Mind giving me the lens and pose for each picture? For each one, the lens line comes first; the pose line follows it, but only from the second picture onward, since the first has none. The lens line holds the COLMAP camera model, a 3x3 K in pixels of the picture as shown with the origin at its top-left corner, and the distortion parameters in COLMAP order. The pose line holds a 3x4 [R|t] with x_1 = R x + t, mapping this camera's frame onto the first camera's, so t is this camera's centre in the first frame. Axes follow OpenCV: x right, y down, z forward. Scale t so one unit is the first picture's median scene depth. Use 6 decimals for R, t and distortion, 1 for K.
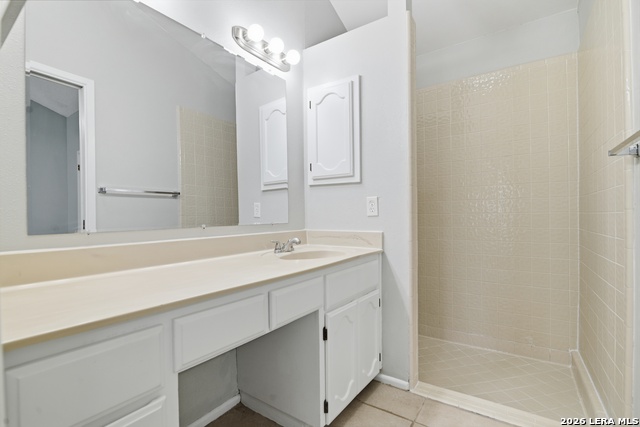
lens RADIAL K [[292.8, 0, 322.8], [0, 292.8, 215.4], [0, 0, 1]] dist [-0.022880, 0.000417]
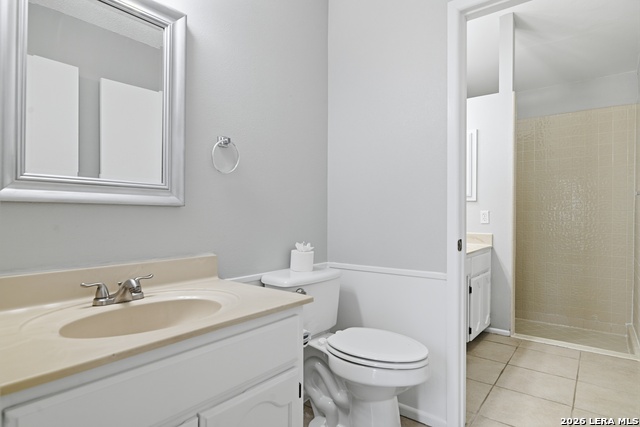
lens RADIAL K [[368.7, 0, 320.0], [0, 368.7, 213.5], [0, 0, 1]] dist [-0.002073, -0.003106]
pose [[0.998101, 0.014767, -0.059808, -0.582169], [-0.014446, 0.999879, 0.005795, -0.049554], [0.059886, -0.004920, 0.998193, -0.979684]]
